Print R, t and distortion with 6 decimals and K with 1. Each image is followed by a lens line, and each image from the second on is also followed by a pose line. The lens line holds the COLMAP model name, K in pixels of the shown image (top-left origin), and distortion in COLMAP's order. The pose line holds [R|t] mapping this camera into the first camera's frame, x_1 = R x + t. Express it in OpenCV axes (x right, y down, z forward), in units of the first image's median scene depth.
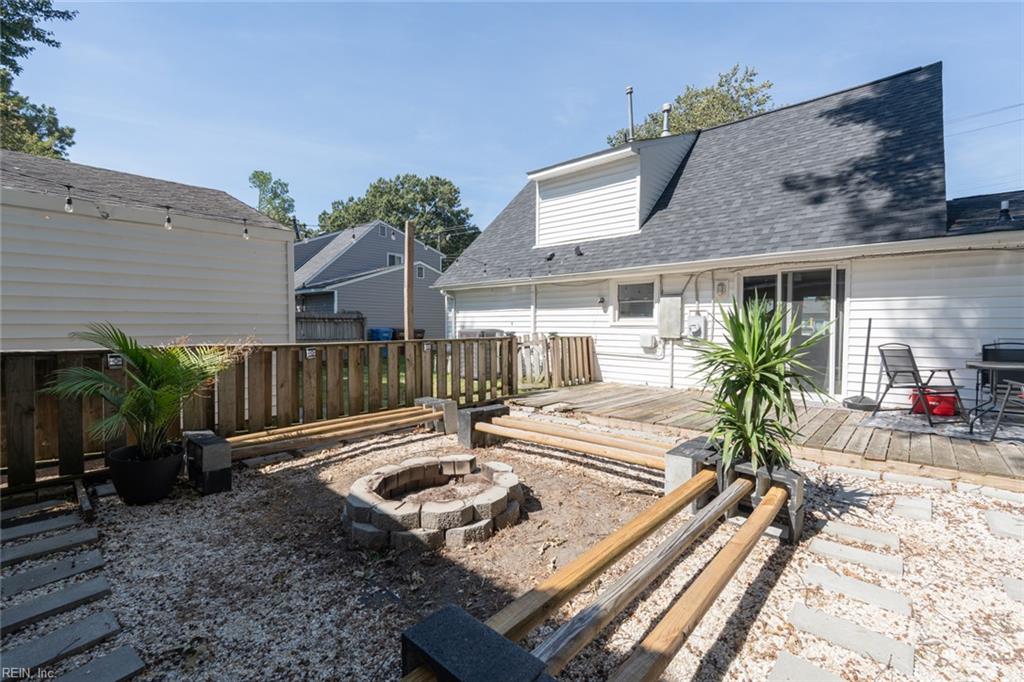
lens RADIAL K [[450.5, 0, 511.8], [0, 450.5, 329.2], [0, 0, 1]] dist [-0.000639, 0.000037]
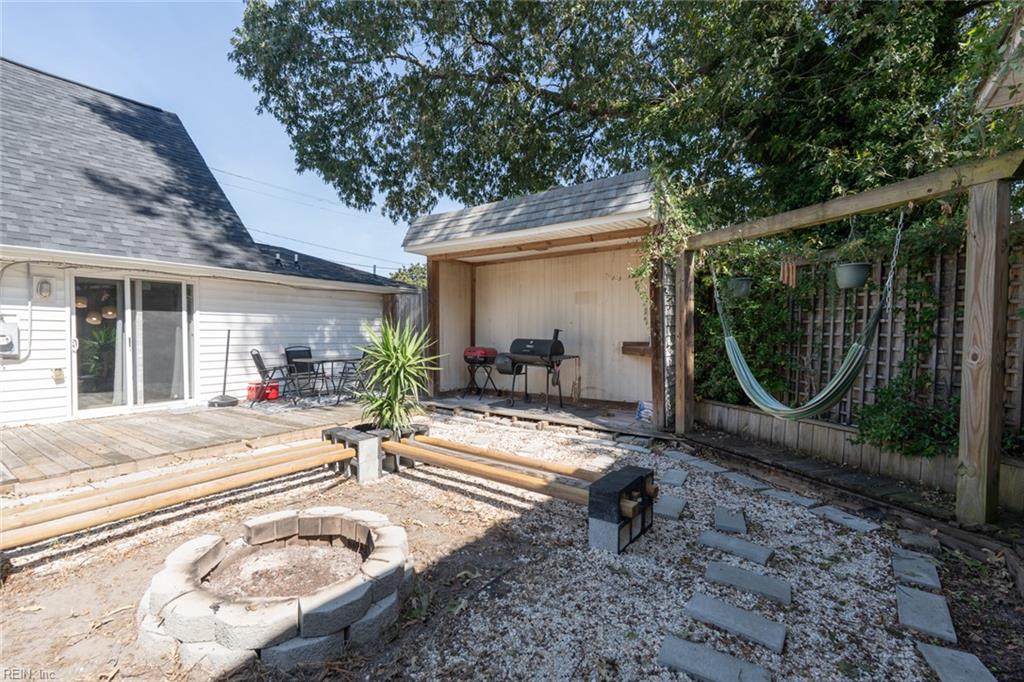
lens RADIAL K [[450.5, 0, 511.8], [0, 450.5, 329.2], [0, 0, 1]] dist [-0.000639, 0.000037]
pose [[-0.126792, 0.010410, 0.991875, -0.518070], [0.006990, 0.999929, -0.009601, -0.008820], [-0.991905, 0.005716, -0.126856, 0.408423]]
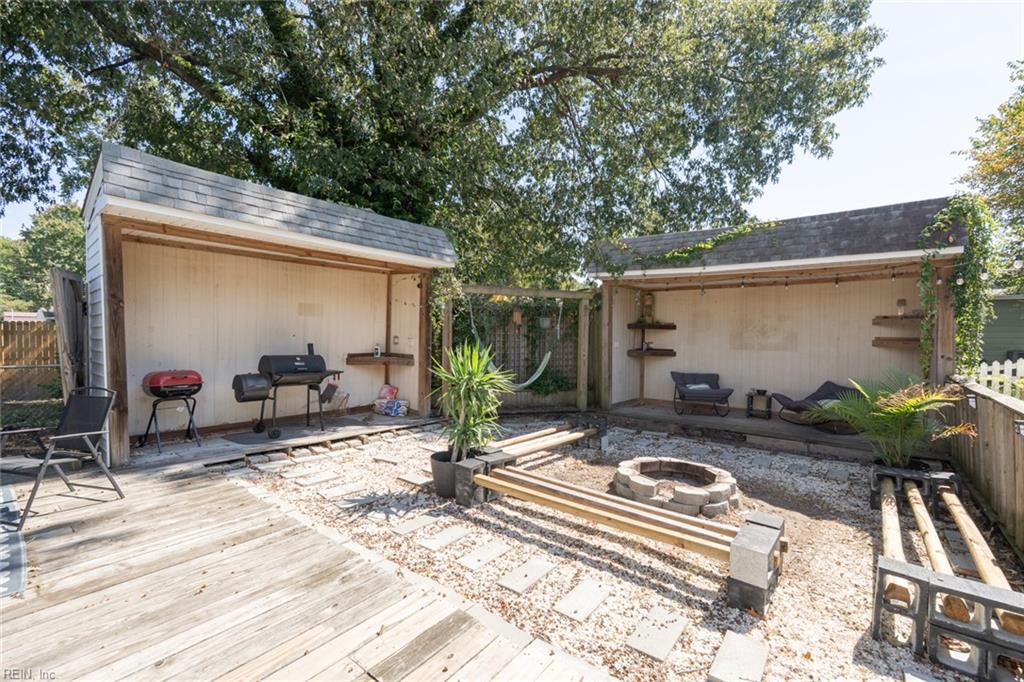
lens RADIAL K [[444.7, 0, 512.5], [0, 444.7, 340.5], [0, 0, 1]] dist [-0.000038, 0.000003]
pose [[-0.998064, -0.009814, -0.061416, 0.241080], [-0.011542, 0.999546, 0.027847, -0.064883], [0.061115, 0.028502, -0.997724, 1.296612]]
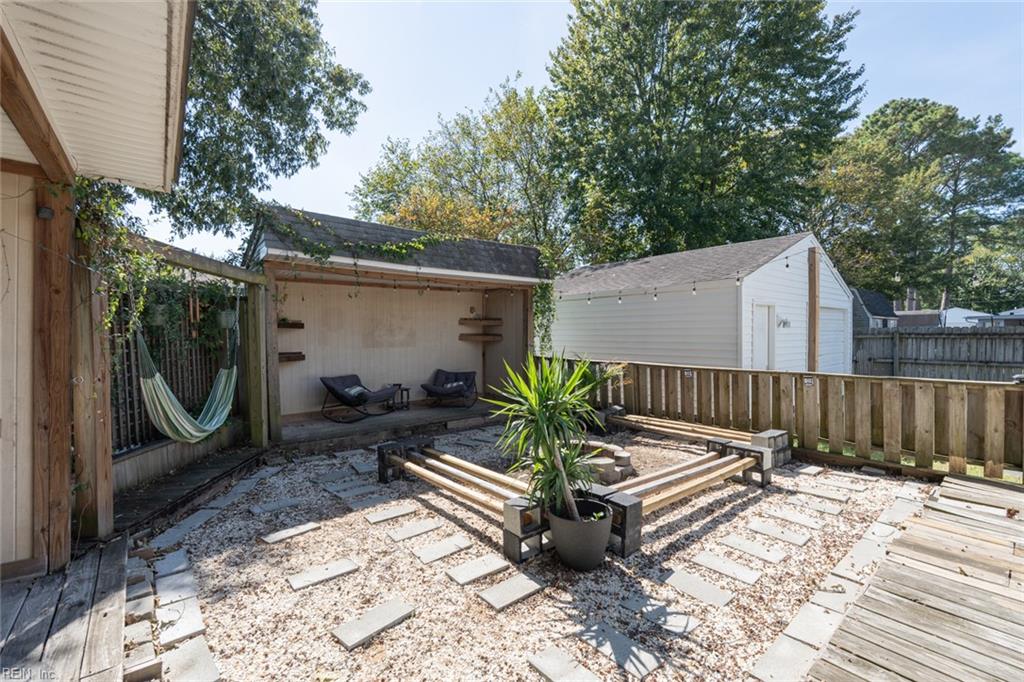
lens RADIAL K [[450.5, 0, 511.8], [0, 450.5, 329.2], [0, 0, 1]] dist [-0.000639, 0.000037]
pose [[-0.136351, -0.004444, -0.990651, 0.842969], [-0.004385, 0.999983, -0.003883, -0.061645], [0.990651, 0.003815, -0.136368, 0.539071]]
